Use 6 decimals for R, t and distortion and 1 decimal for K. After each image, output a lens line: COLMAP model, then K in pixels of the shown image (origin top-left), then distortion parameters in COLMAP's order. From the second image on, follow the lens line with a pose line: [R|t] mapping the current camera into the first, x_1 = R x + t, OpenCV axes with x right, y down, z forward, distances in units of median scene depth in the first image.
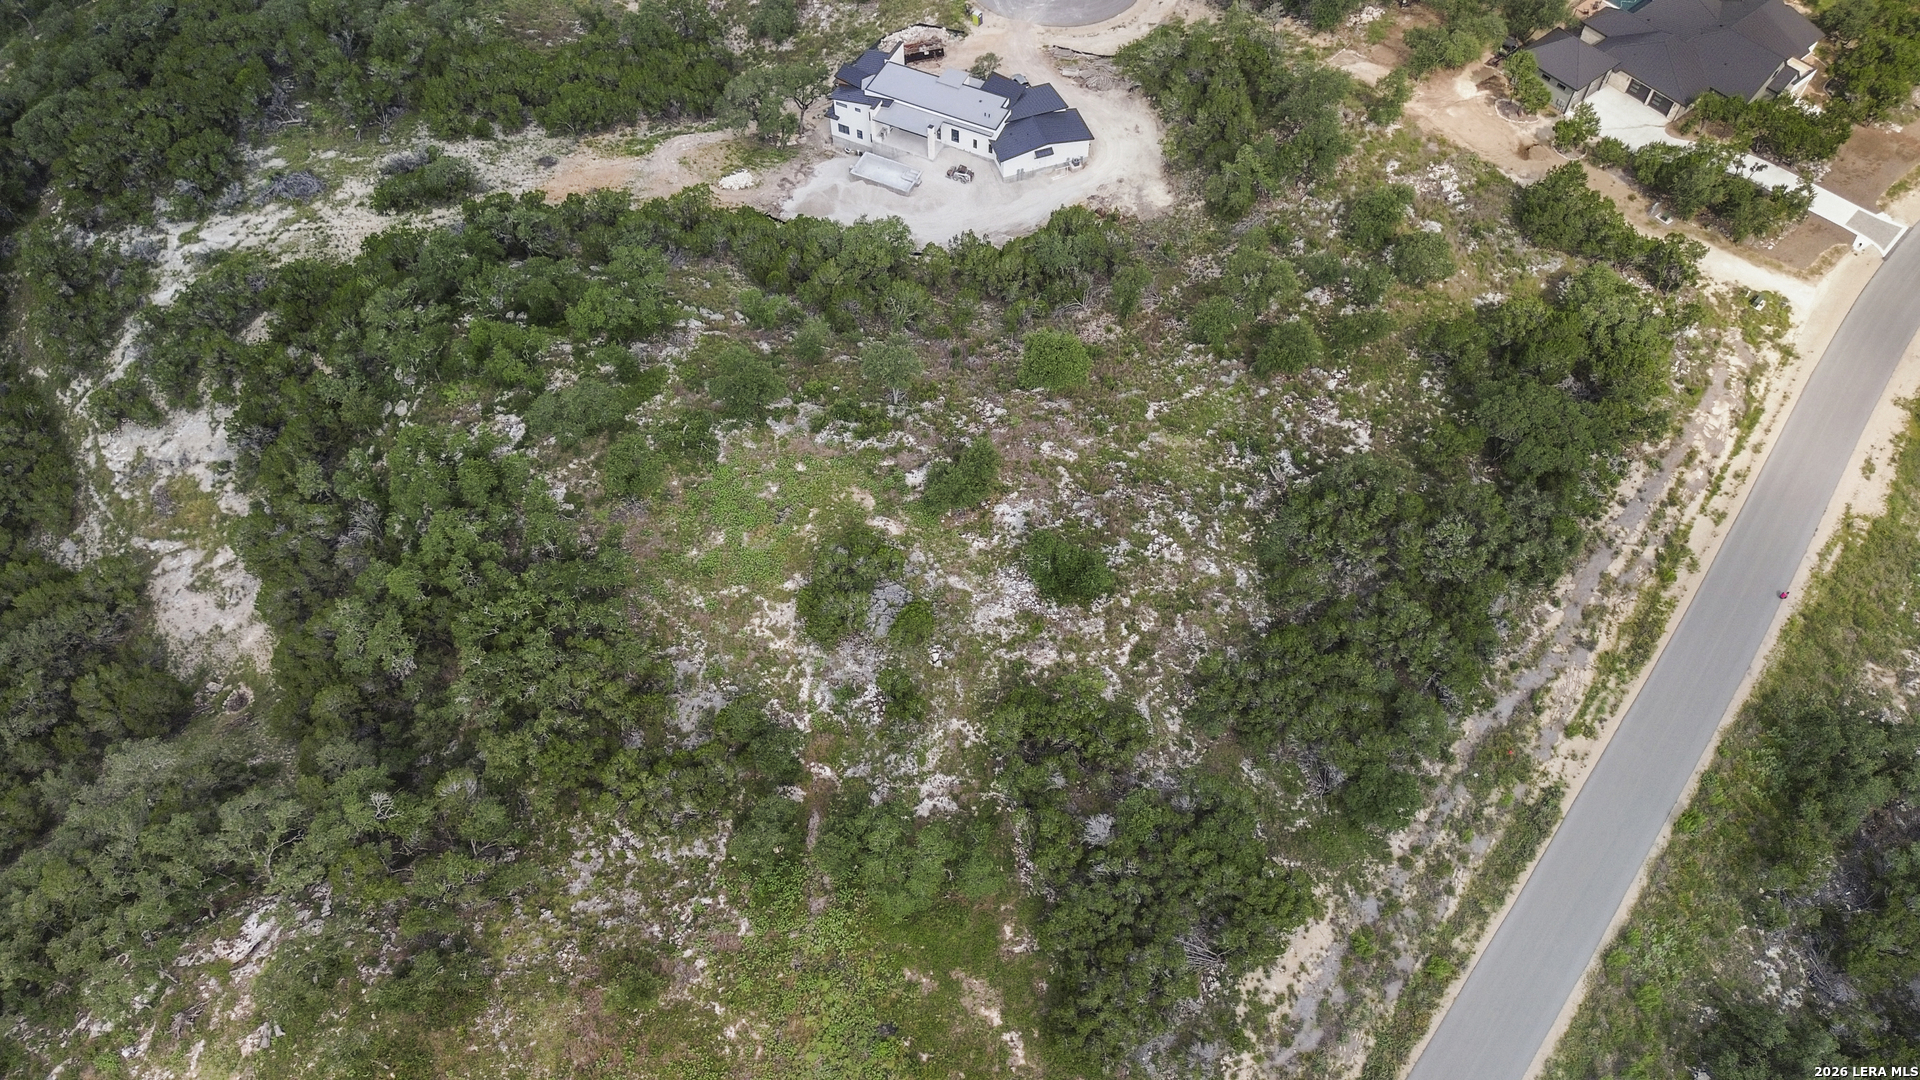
lens RADIAL K [[1364.0, 0, 966.9], [0, 1364.0, 539.1], [0, 0, 1]] dist [0.051915, -0.052548]
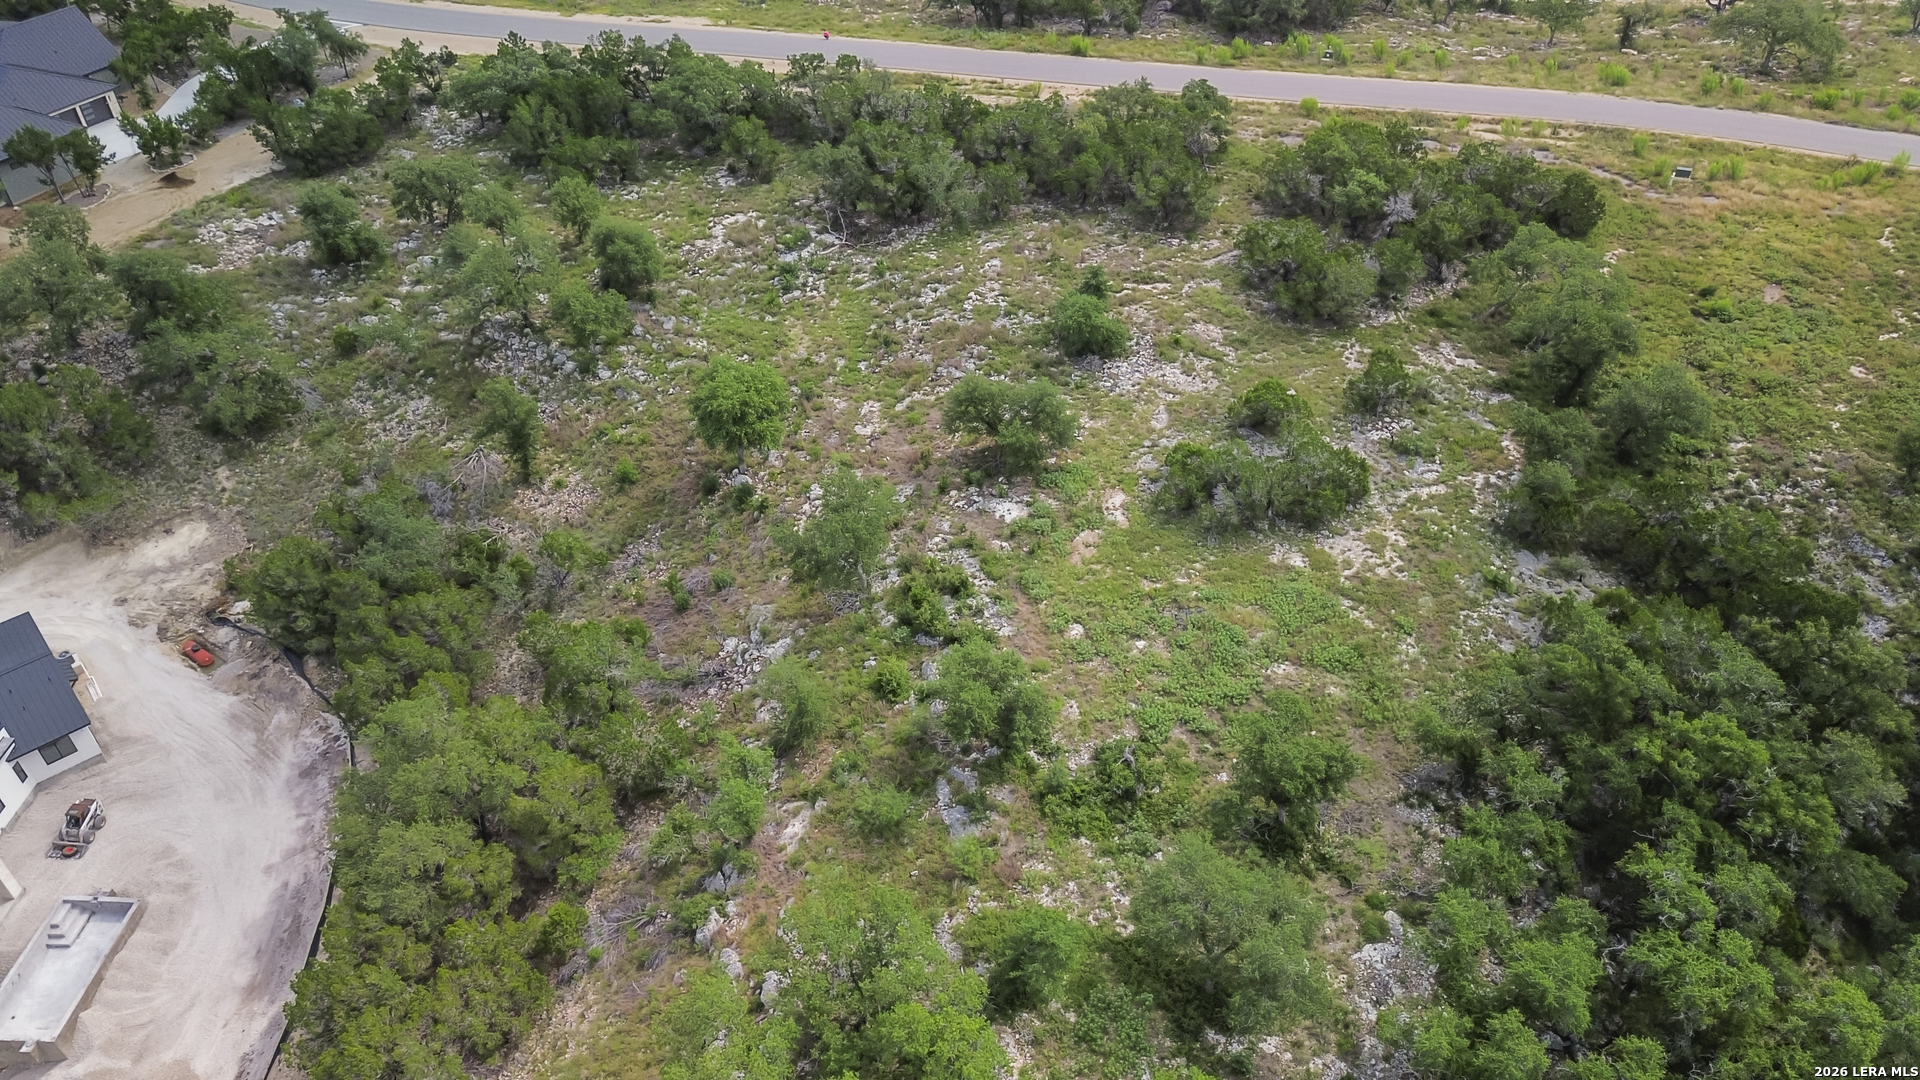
lens RADIAL K [[1364.0, 0, 956.7], [0, 1364.0, 536.2], [0, 0, 1]] dist [0.051915, -0.052548]
pose [[-0.382804, -0.584106, 0.715738, -0.501674], [0.766943, 0.230991, 0.598700, -0.452423], [-0.515033, 0.778115, 0.359552, 0.833272]]
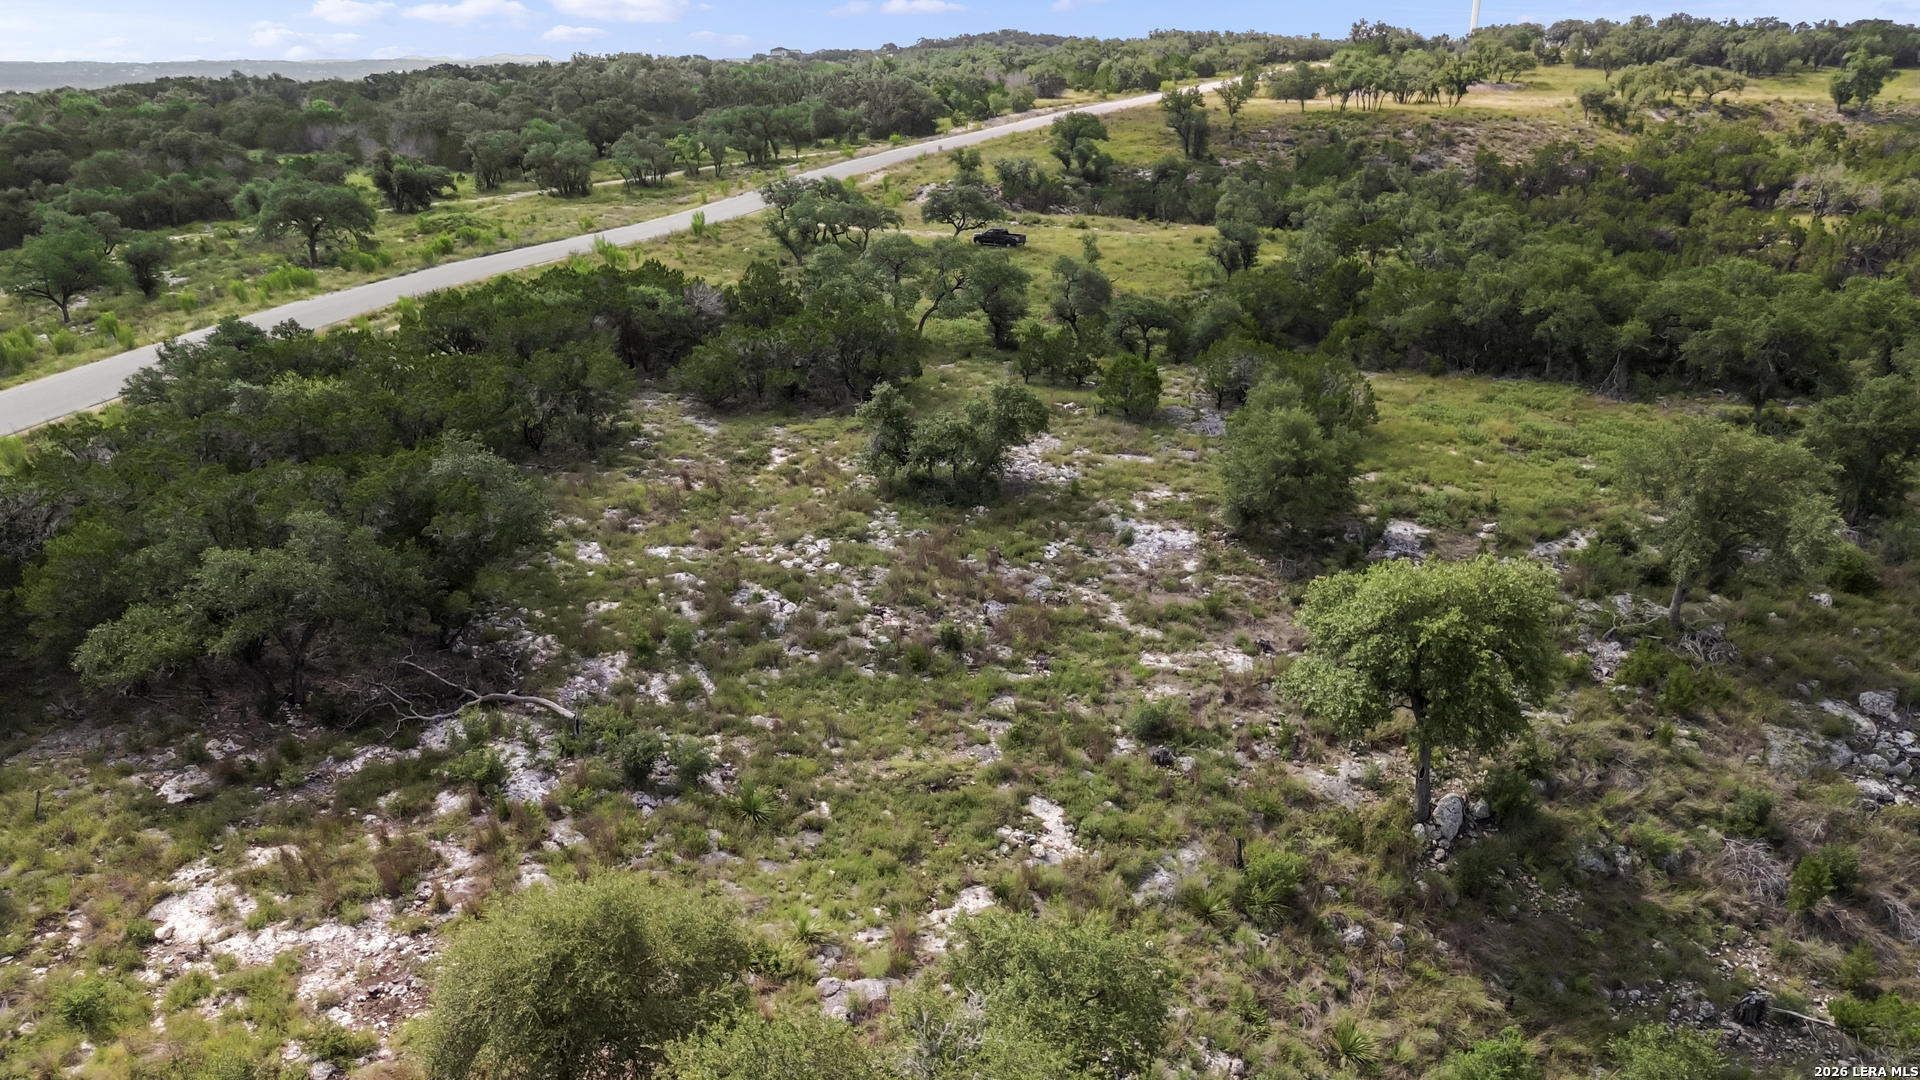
lens RADIAL K [[1364.0, 0, 963.6], [0, 1364.0, 543.8], [0, 0, 1]] dist [0.051915, -0.052548]
pose [[-0.859395, 0.171526, -0.481683, 0.297000], [-0.422747, 0.291555, 0.858068, -0.366074], [0.287618, 0.941050, -0.178048, 1.086929]]
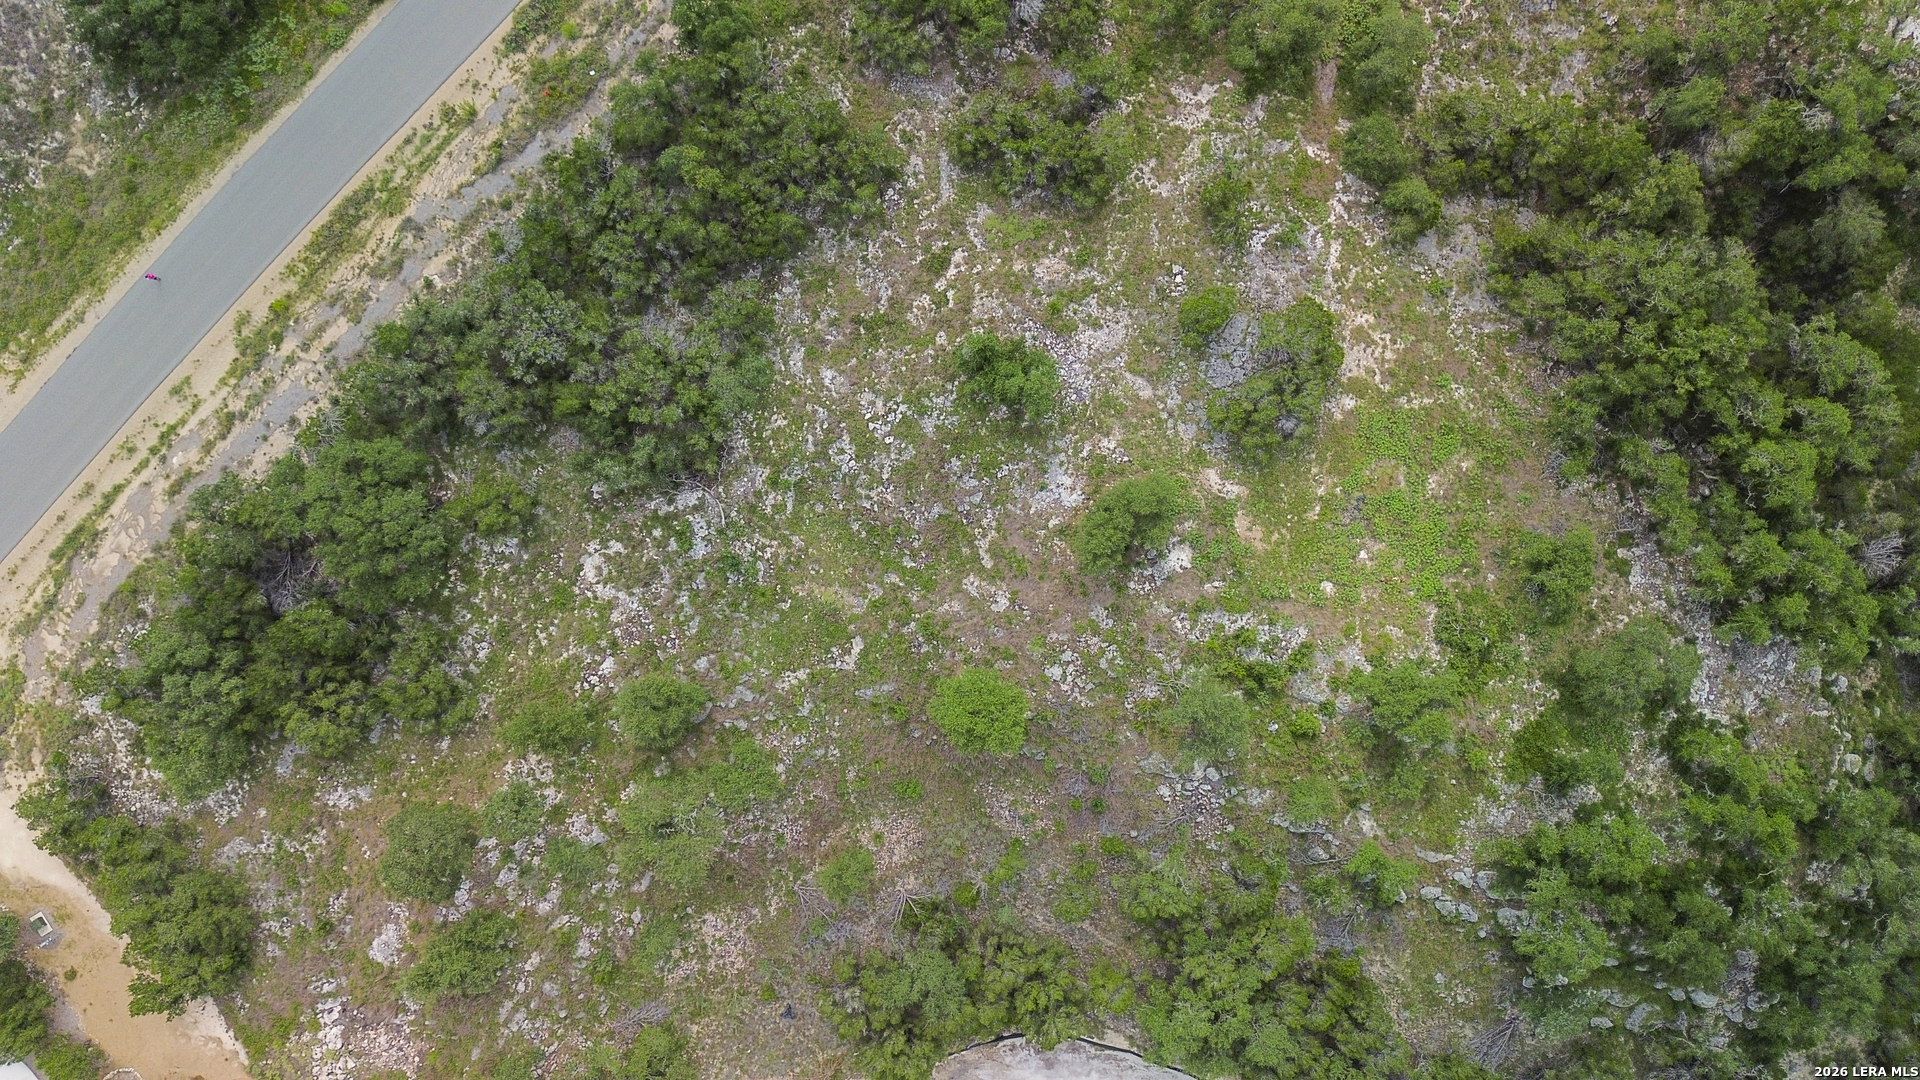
lens RADIAL K [[1364.0, 0, 924.2], [0, 1364.0, 557.0], [0, 0, 1]] dist [0.051915, -0.052548]
pose [[-0.995392, -0.095844, 0.002833, 0.109151], [0.080635, -0.820724, 0.565607, -0.517843], [-0.051885, 0.563229, 0.824670, 0.382145]]
